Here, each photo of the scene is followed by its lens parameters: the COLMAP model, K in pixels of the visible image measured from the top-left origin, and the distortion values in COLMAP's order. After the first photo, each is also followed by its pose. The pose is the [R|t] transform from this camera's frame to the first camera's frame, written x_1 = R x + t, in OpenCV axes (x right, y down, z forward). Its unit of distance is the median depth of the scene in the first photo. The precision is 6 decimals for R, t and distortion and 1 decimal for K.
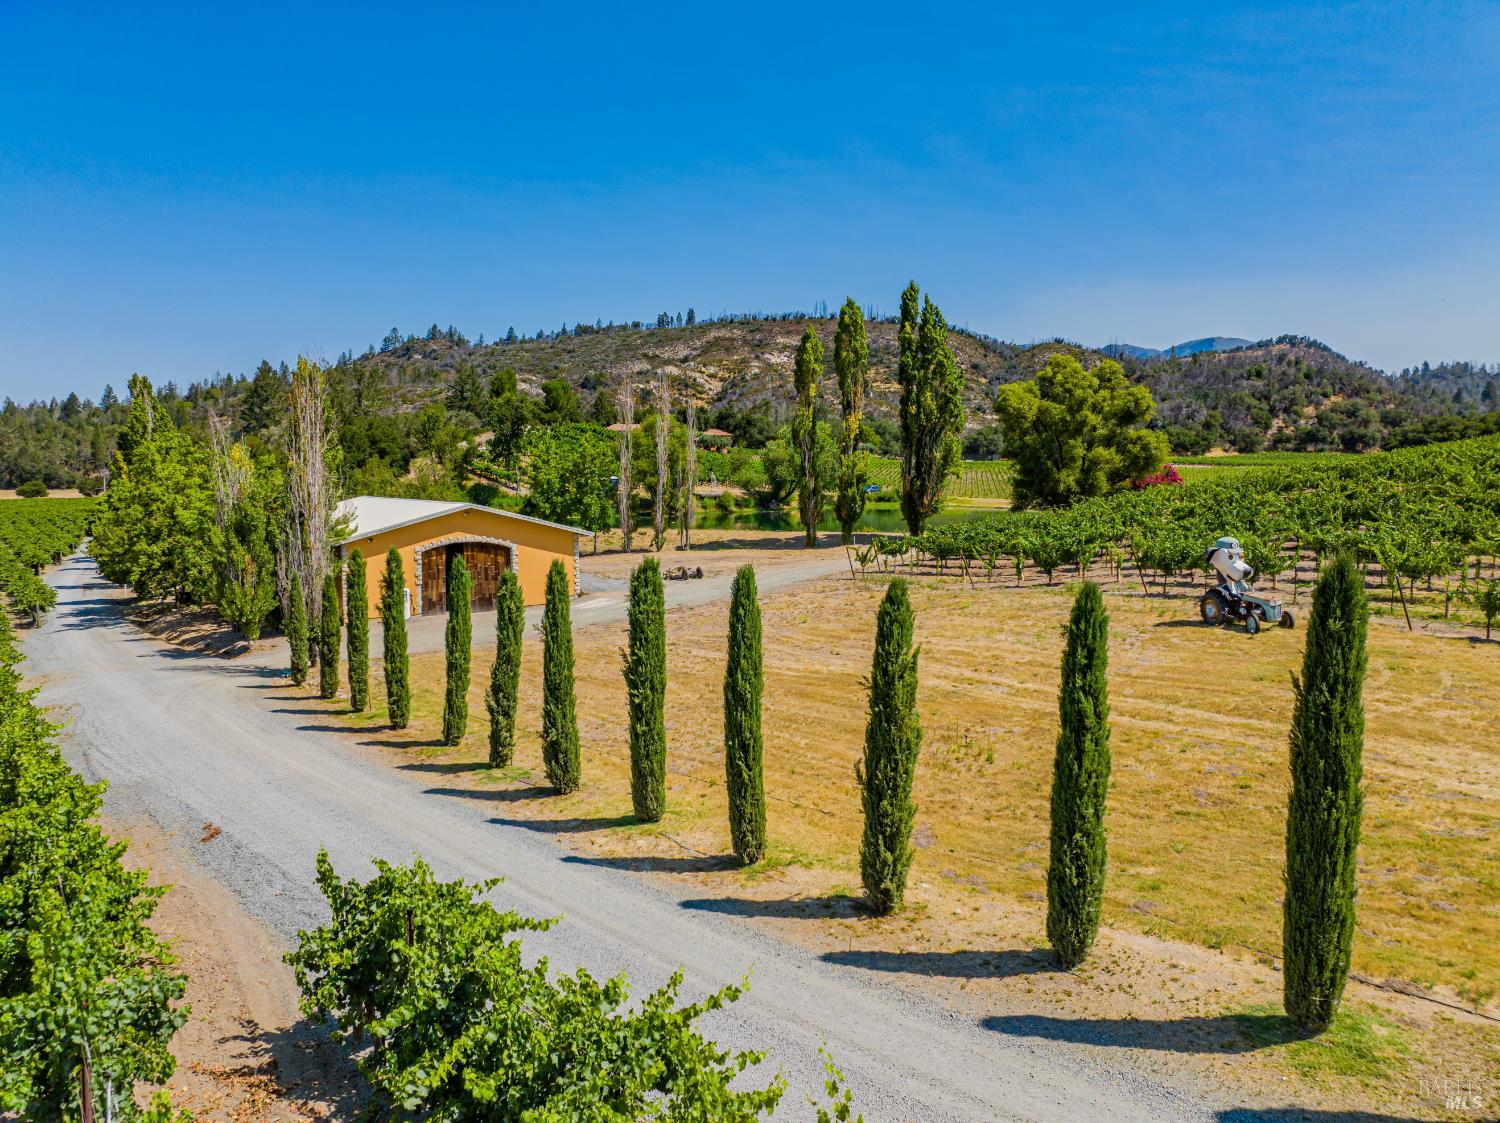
lens RADIAL K [[1078.5, 0, 750.0], [0, 1078.5, 561.5], [0, 0, 1]] dist [-0.002809, -0.054431]
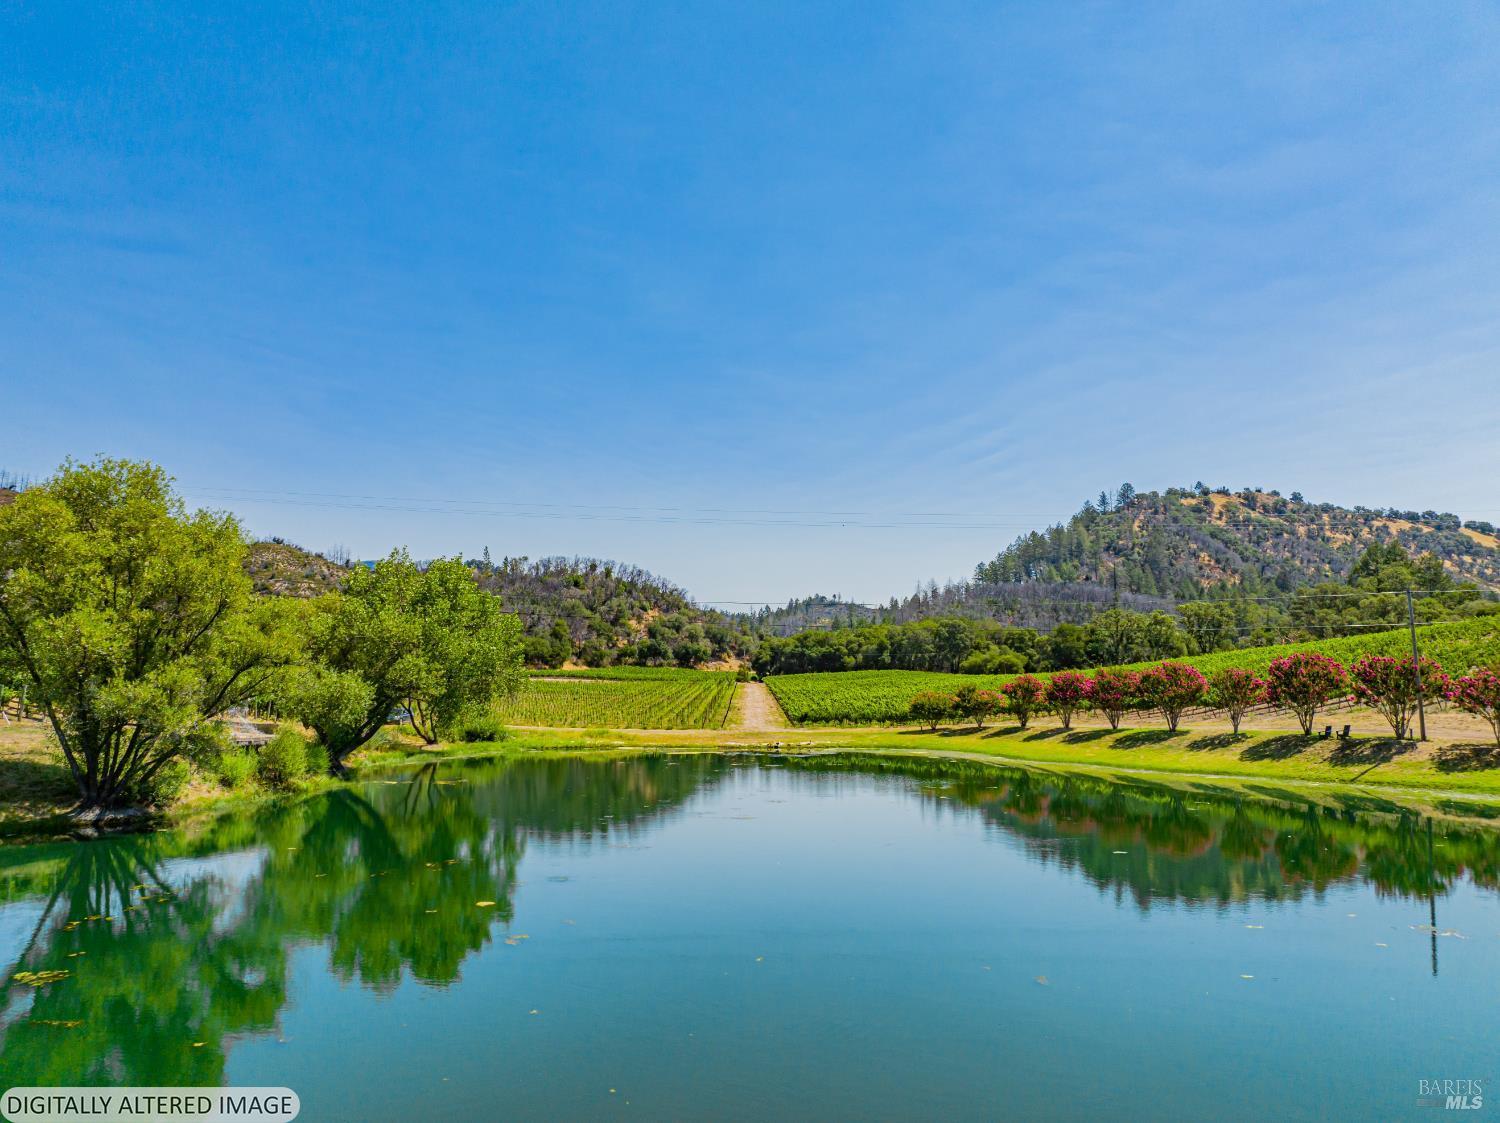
lens RADIAL K [[1078.5, 0, 750.0], [0, 1078.5, 561.5], [0, 0, 1]] dist [-0.002809, -0.054431]
pose [[0.731774, 0.081288, 0.676683, -0.056985], [0.056950, 0.982097, -0.179563, -0.018833], [-0.679164, 0.169937, 0.714043, 0.255712]]
